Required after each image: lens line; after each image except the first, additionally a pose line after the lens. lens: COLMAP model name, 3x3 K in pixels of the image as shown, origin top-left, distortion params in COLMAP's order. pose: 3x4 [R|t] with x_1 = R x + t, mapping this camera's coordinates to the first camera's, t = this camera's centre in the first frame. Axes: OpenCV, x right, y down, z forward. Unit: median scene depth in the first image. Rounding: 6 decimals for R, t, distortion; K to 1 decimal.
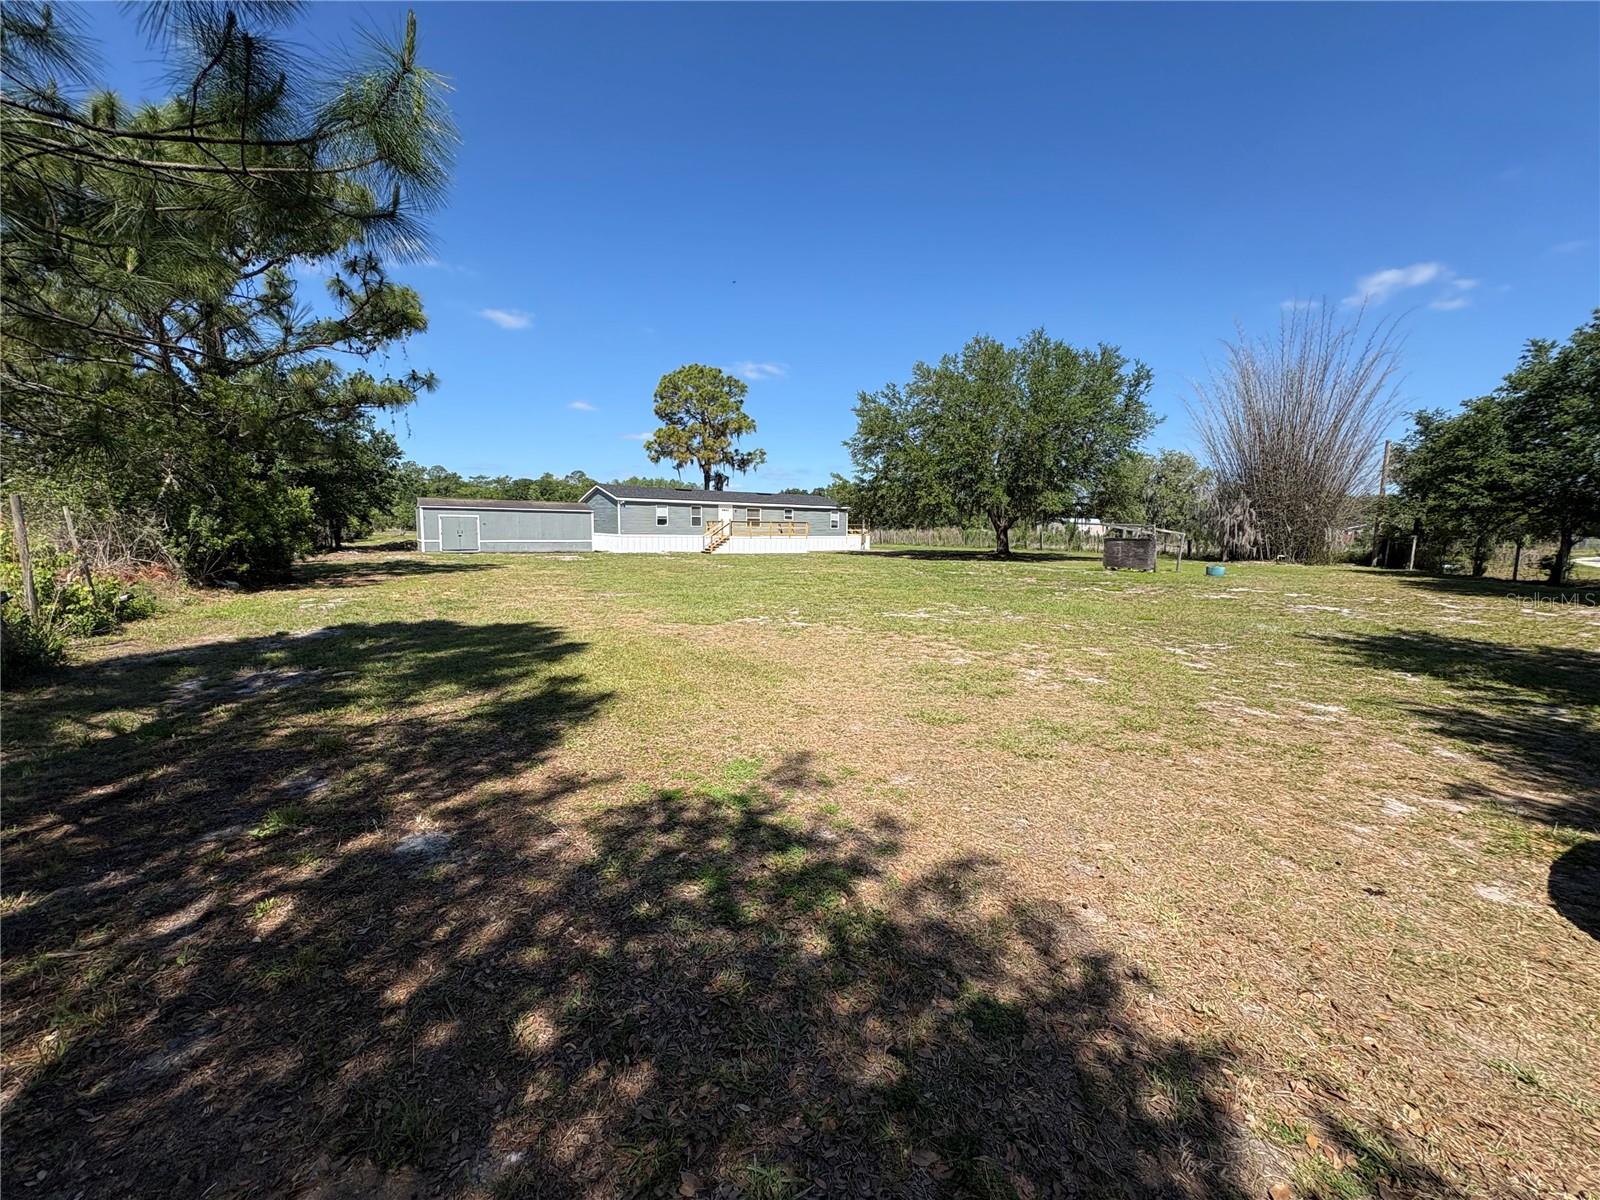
lens RADIAL K [[644.7, 0, 800.0], [0, 644.7, 600.0], [0, 0, 1]] dist [0.000046, -0.000001]
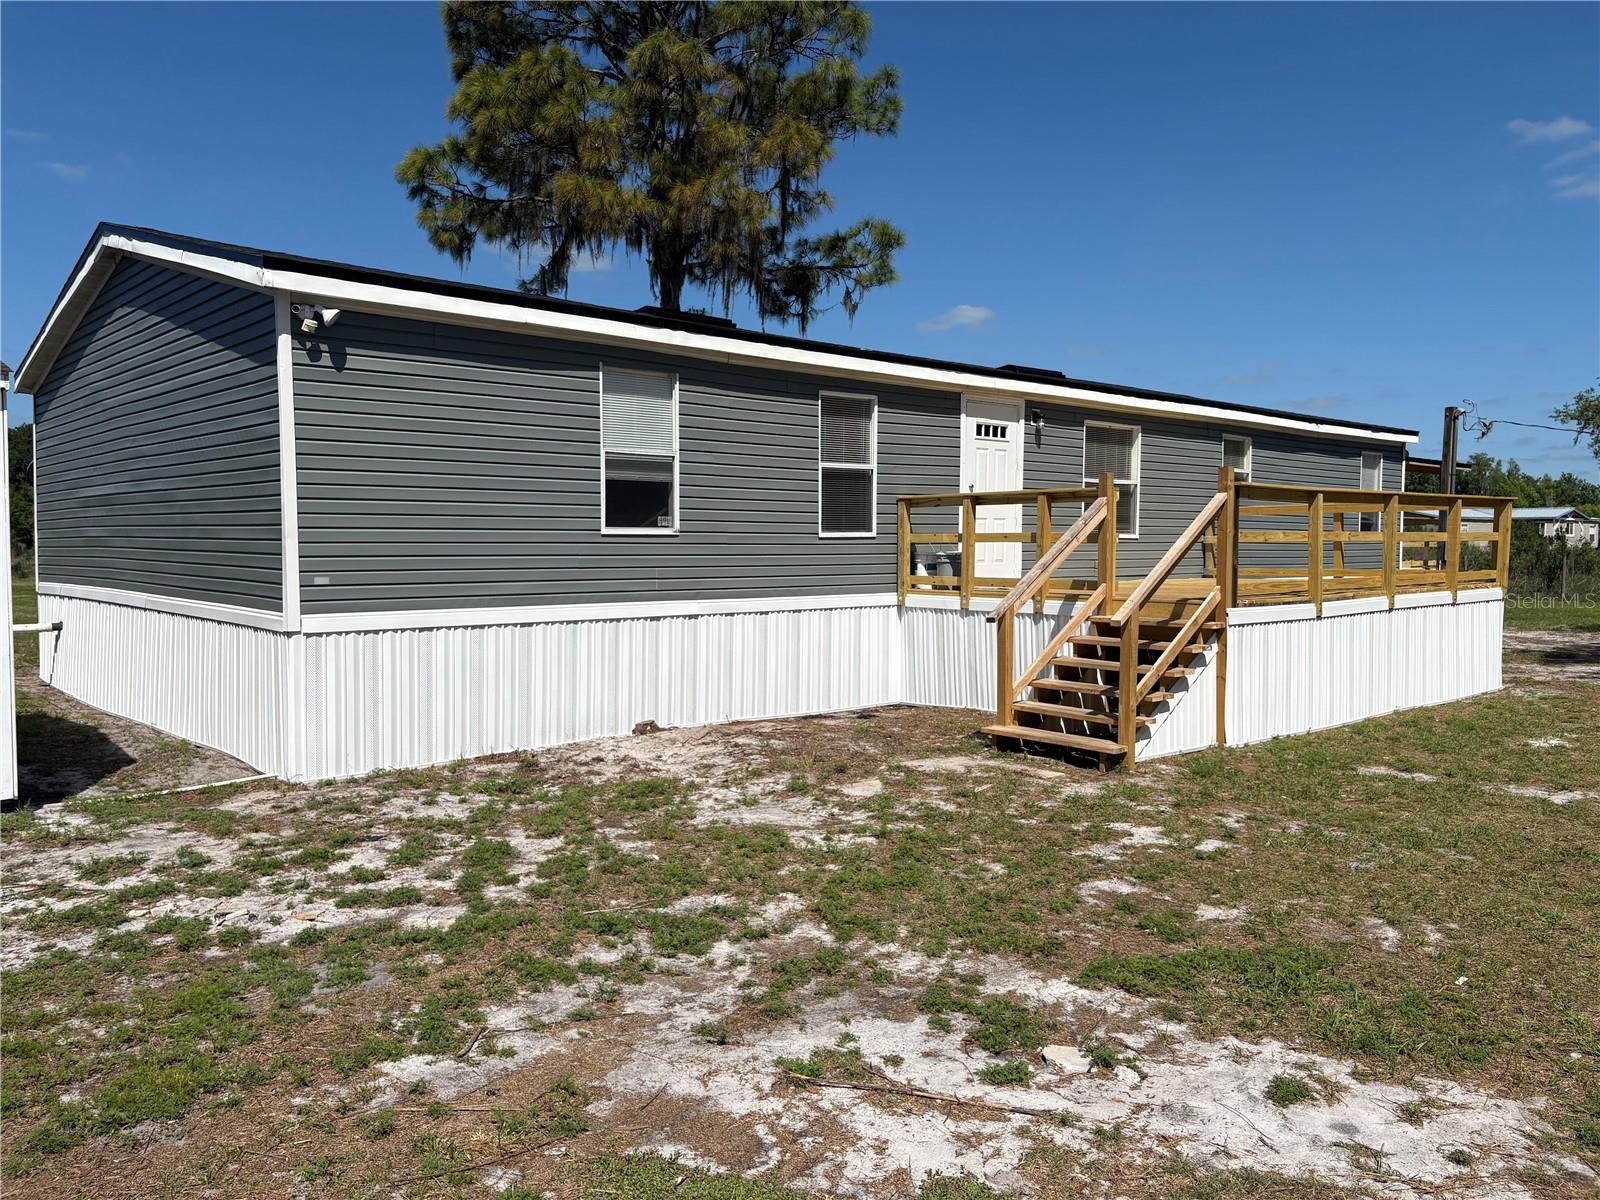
lens RADIAL K [[1207.9, 0, 800.0], [0, 1207.9, 600.0], [0, 0, 1]] dist [0.055556, -0.001852]
pose [[0.991936, -0.015997, 0.125729, -0.190506], [0.023186, 0.998166, -0.055925, -0.078435], [-0.124604, 0.058390, 0.990487, 0.680581]]
